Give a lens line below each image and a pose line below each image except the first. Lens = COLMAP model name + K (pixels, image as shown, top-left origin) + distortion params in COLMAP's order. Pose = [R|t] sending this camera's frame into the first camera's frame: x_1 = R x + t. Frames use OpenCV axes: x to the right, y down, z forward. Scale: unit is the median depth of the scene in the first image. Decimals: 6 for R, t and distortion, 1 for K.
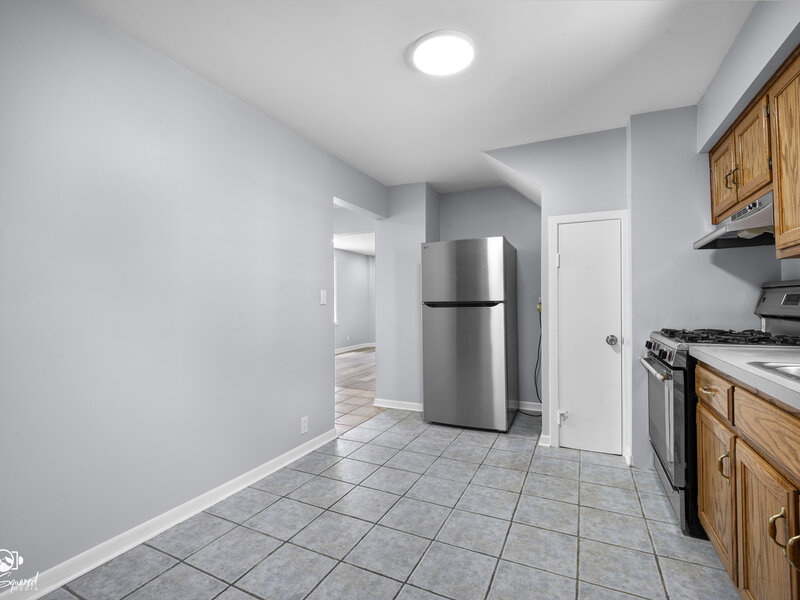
lens RADIAL K [[376.4, 0, 400.0], [0, 376.4, 299.8], [0, 0, 1]] dist [-0.005257, -0.001299]
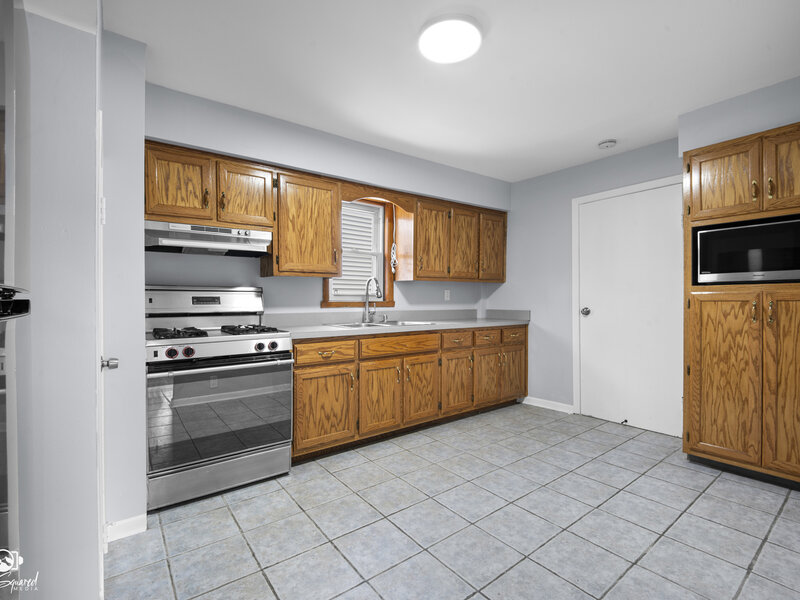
lens RADIAL K [[376.4, 0, 400.3], [0, 376.4, 302.9], [0, 0, 1]] dist [-0.005257, -0.001299]
pose [[-0.893560, 0.013917, 0.448729, -0.197834], [0.007858, 0.999851, -0.015362, 0.033490], [-0.448876, -0.010200, -0.893536, 1.900247]]
